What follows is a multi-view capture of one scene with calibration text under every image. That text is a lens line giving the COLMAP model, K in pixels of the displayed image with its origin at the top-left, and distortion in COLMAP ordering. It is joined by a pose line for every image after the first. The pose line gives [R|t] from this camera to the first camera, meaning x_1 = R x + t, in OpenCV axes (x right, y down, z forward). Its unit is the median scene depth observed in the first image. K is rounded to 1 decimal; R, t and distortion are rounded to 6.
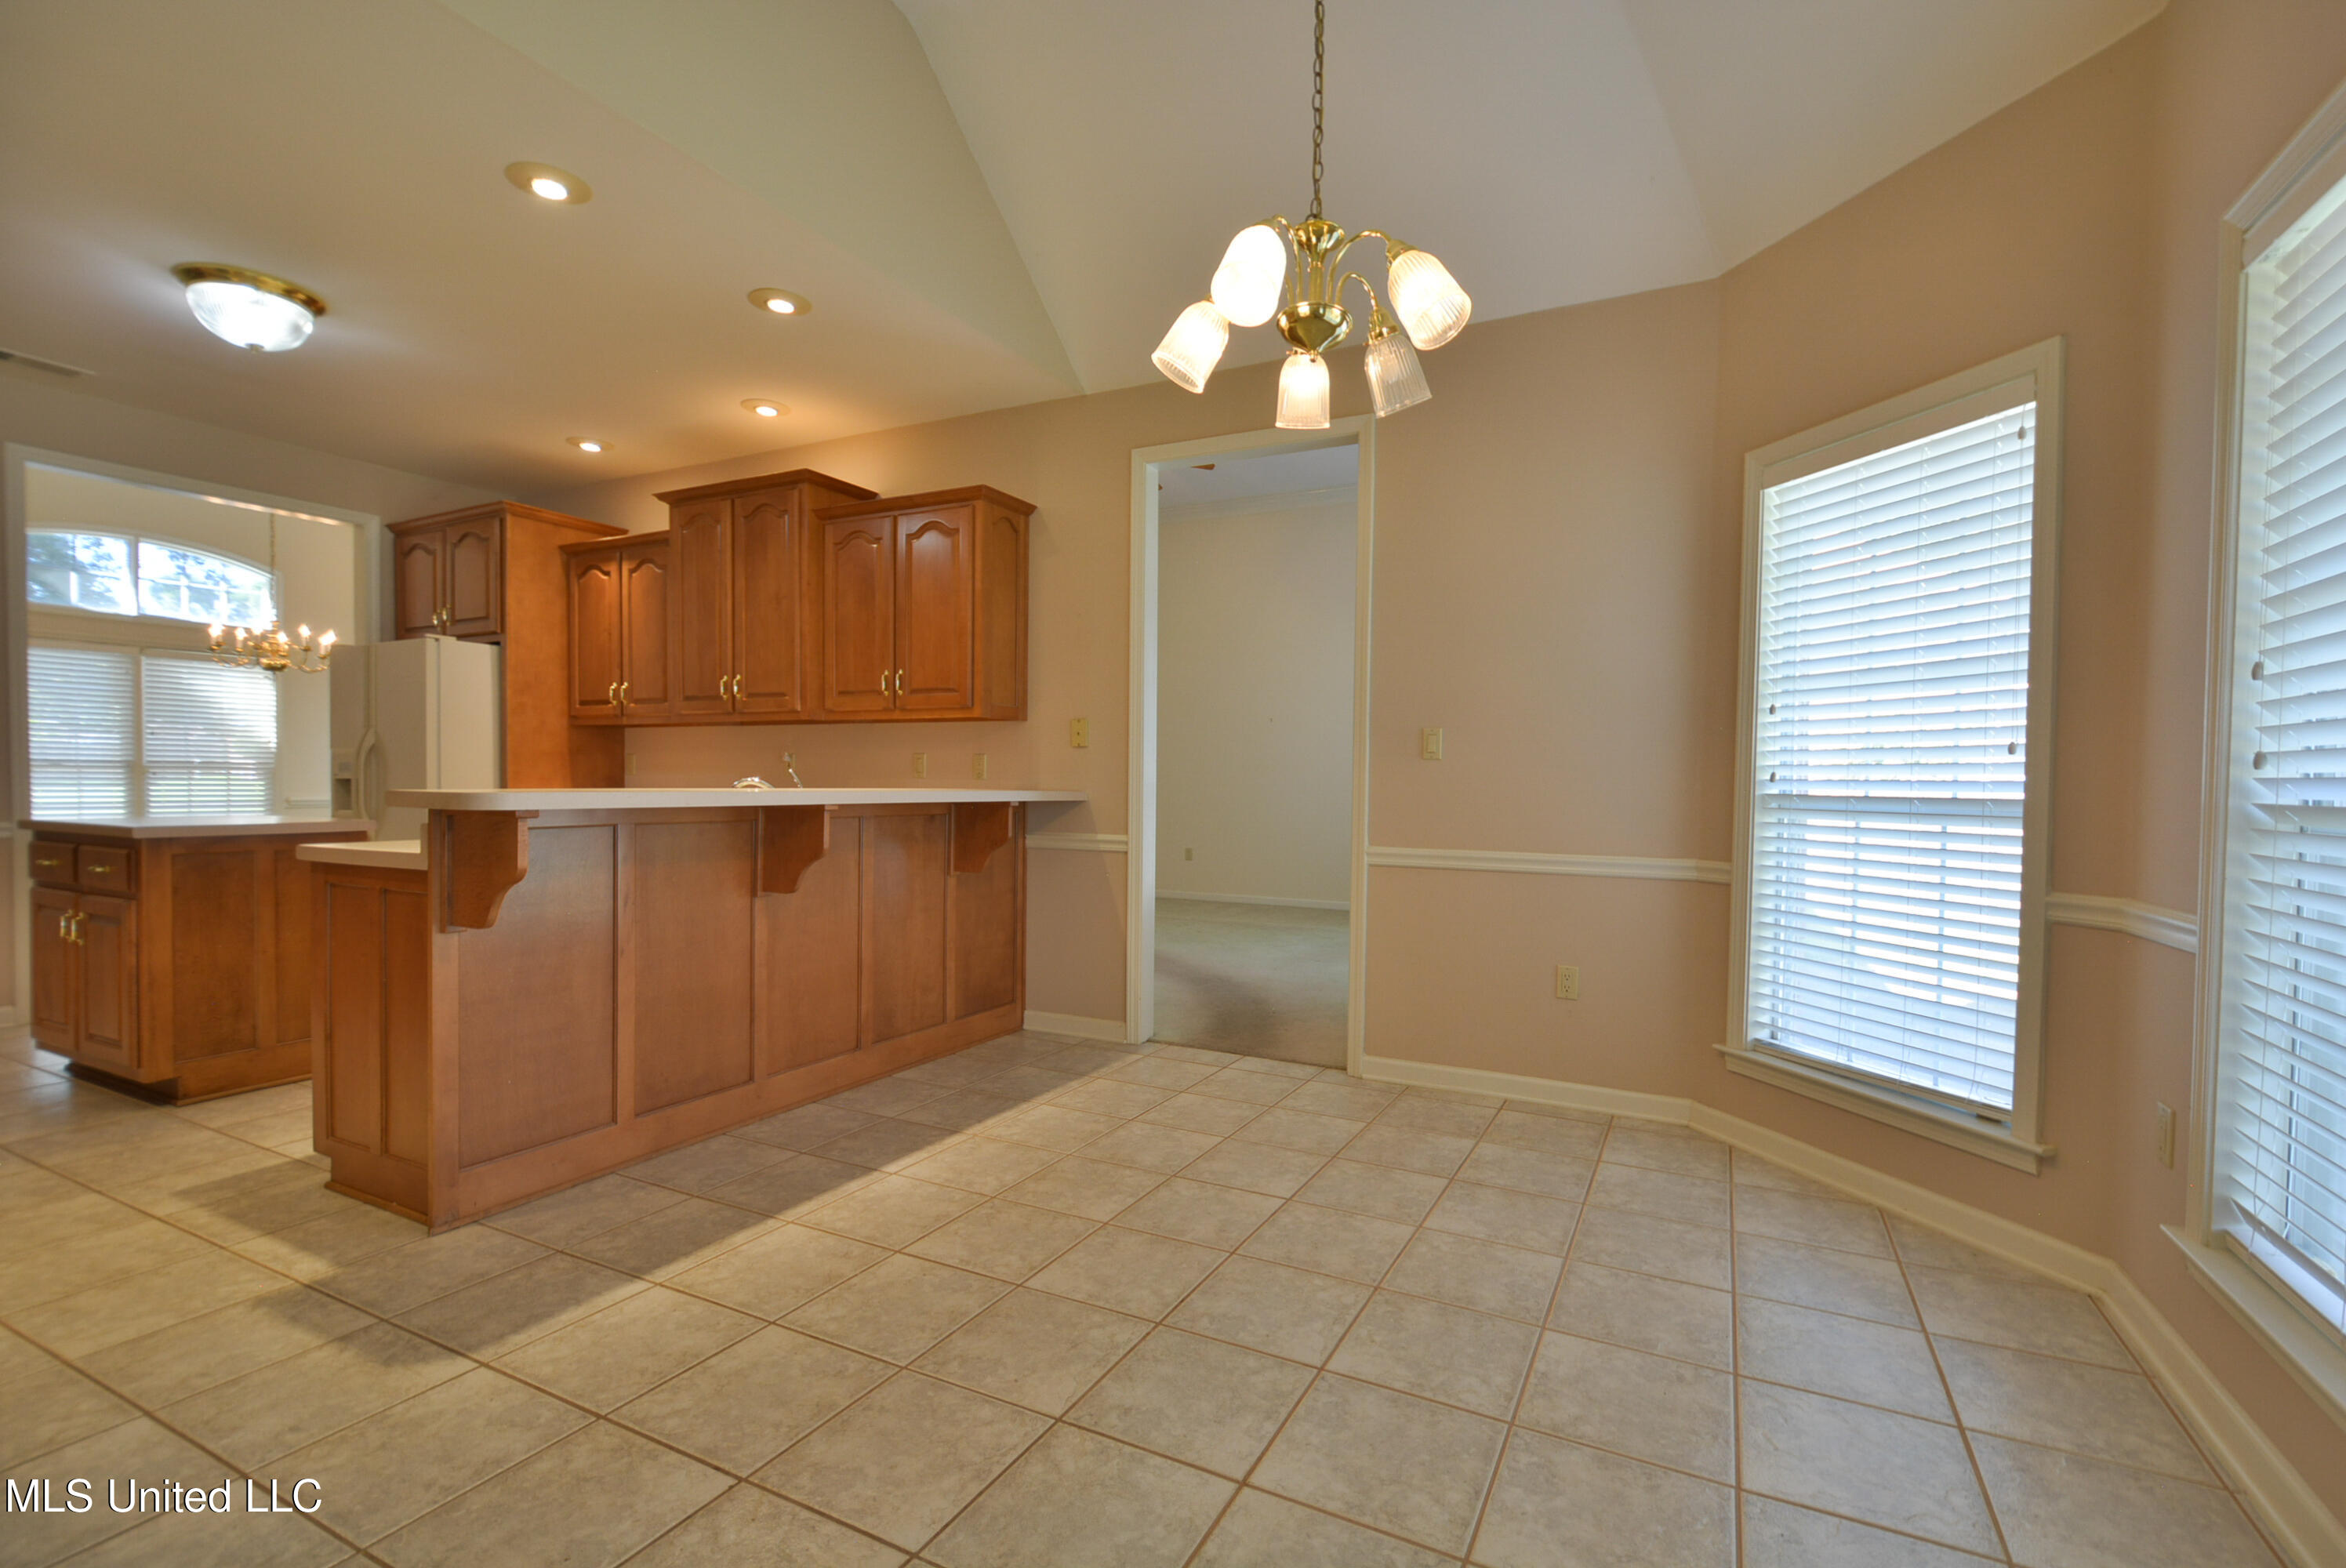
lens RADIAL K [[1016.0, 0, 1220.7], [0, 1016.0, 800.1], [0, 0, 1]] dist [0.015681, -0.009005]
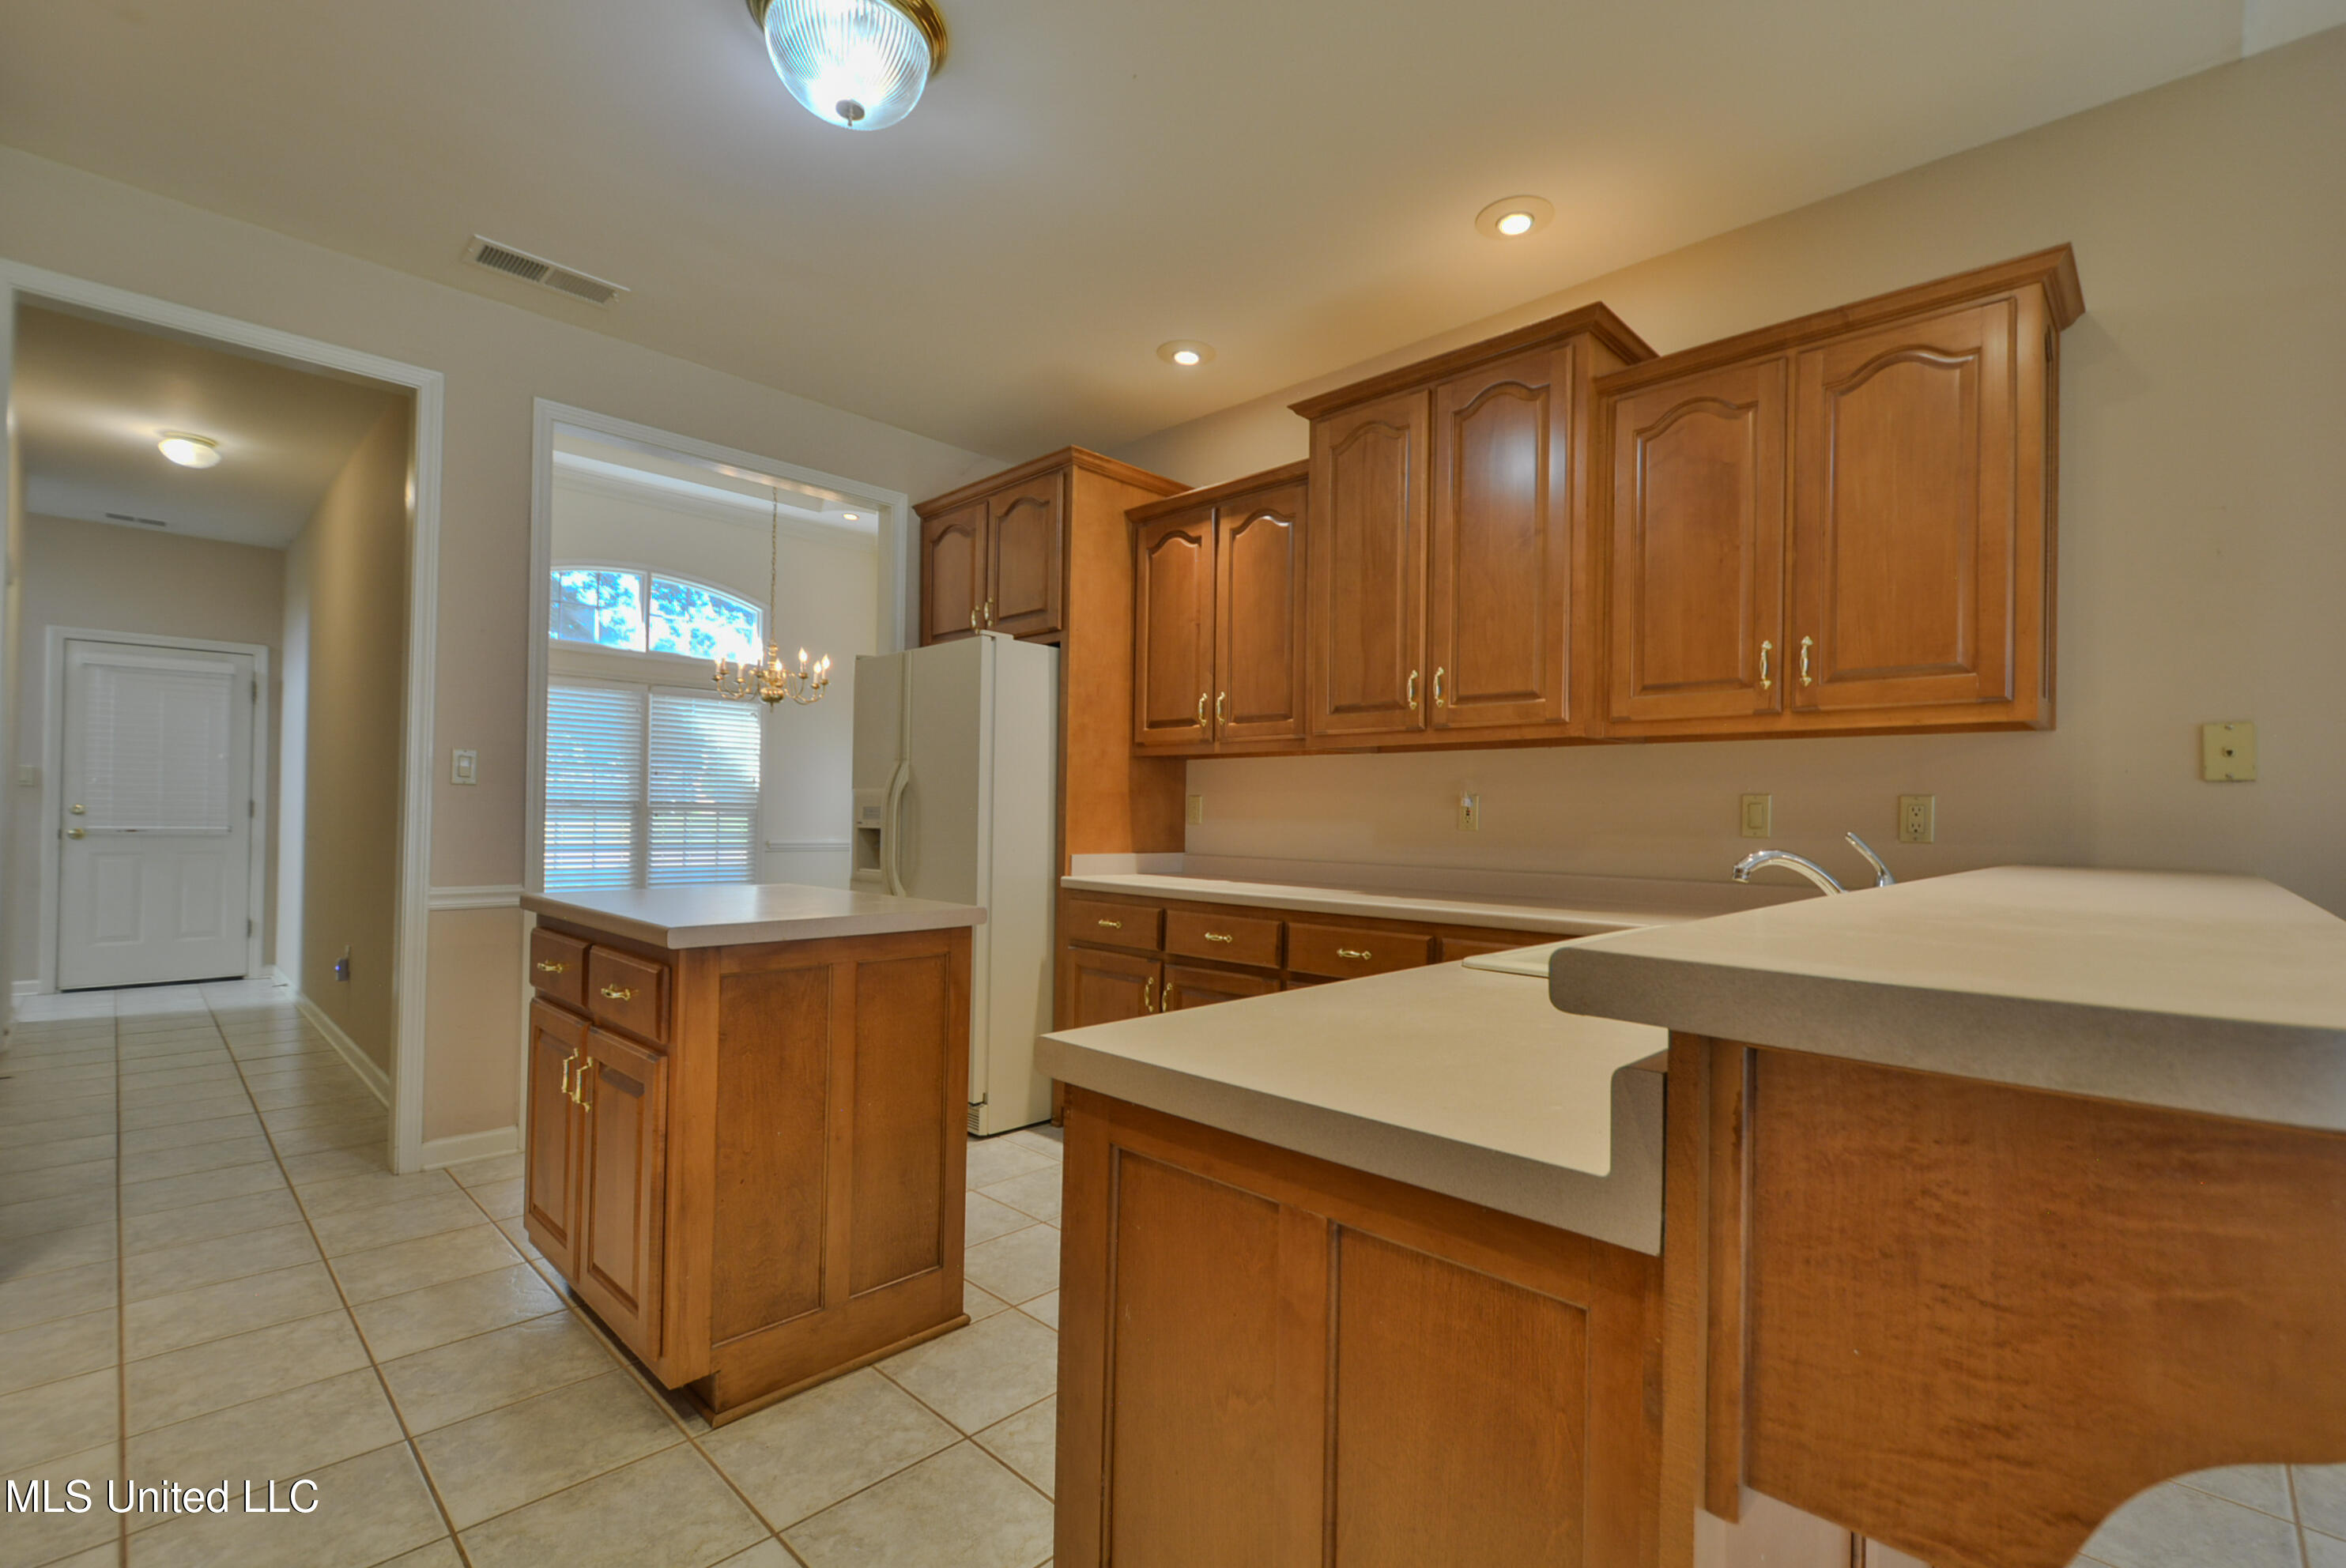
lens RADIAL K [[1033.3, 0, 1247.6], [0, 1033.3, 798.2], [0, 0, 1]] dist [0.035770, -0.016752]
pose [[0.960877, -0.001614, -0.276972, -0.372187], [-0.008581, 0.999329, -0.035596, -0.018269], [0.276844, 0.036580, 0.960218, 0.331606]]
